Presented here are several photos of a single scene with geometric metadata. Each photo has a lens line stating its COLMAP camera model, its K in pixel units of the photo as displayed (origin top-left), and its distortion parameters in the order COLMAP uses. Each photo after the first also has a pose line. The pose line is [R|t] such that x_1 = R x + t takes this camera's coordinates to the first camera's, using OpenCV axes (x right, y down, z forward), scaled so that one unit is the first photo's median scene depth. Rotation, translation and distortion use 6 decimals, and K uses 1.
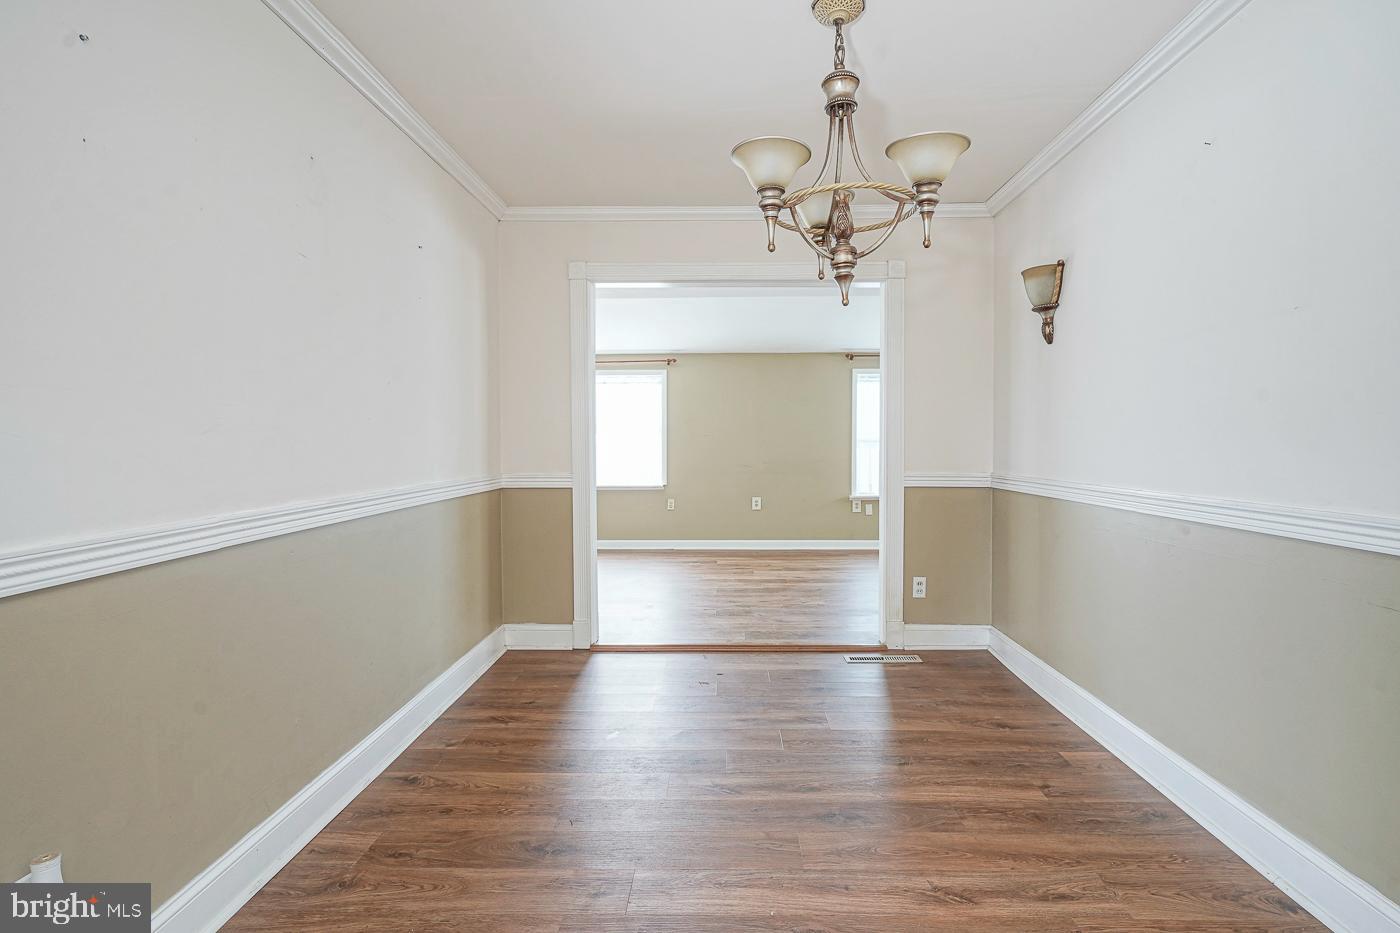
lens RADIAL K [[699.5, 0, 704.0], [0, 699.5, 469.9], [0, 0, 1]] dist [-0.002400, 0.004461]
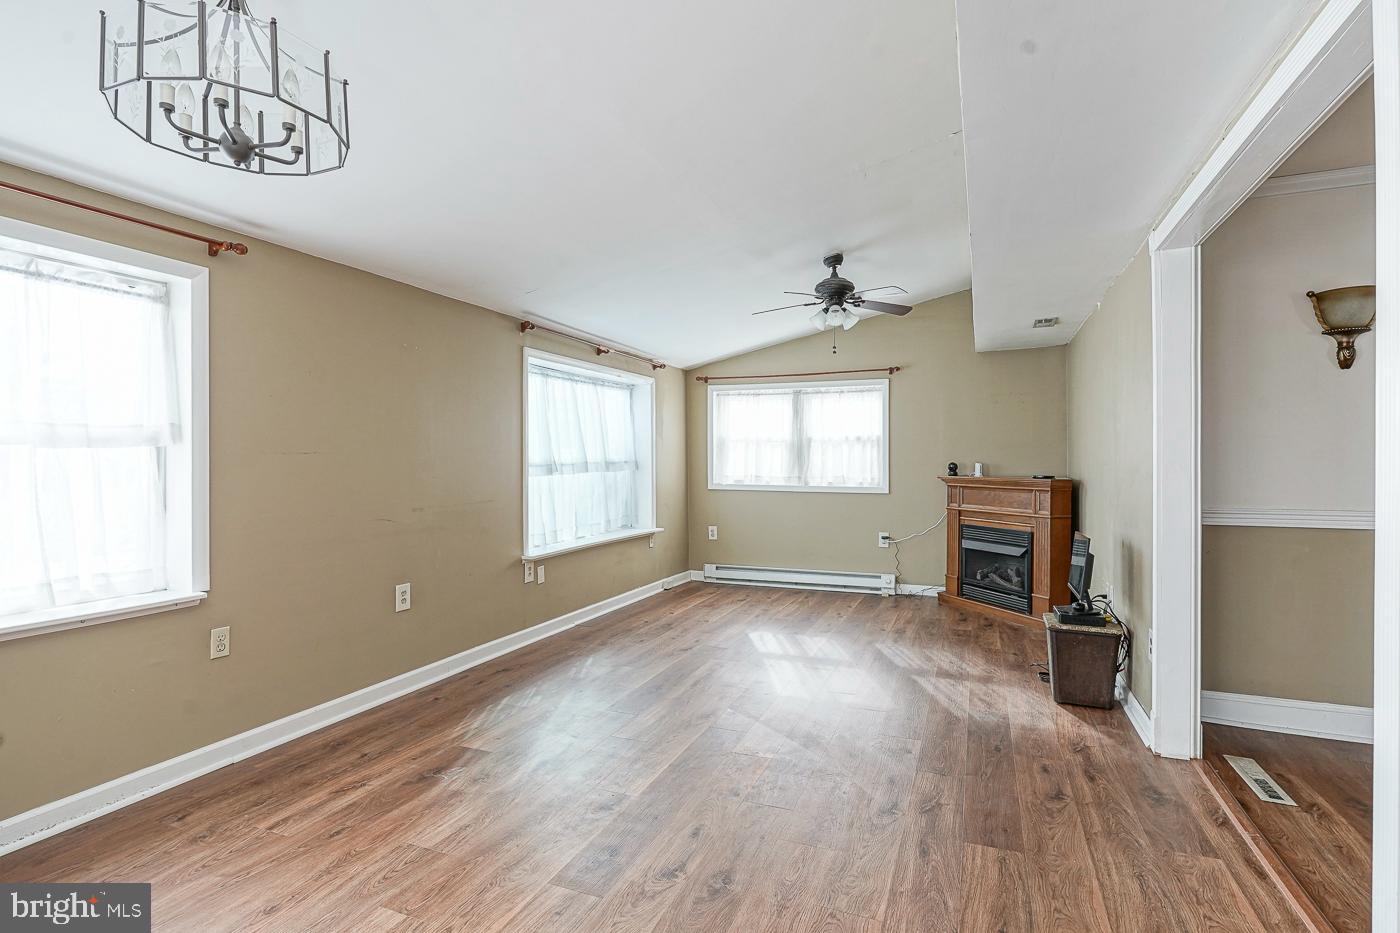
lens RADIAL K [[699.5, 0, 704.0], [0, 699.5, 469.9], [0, 0, 1]] dist [-0.002400, 0.004461]
pose [[0.345568, -0.010479, 0.938335, -0.303219], [0.036049, 0.999348, -0.002116, -0.030764], [-0.937701, 0.034557, 0.345720, 0.641499]]
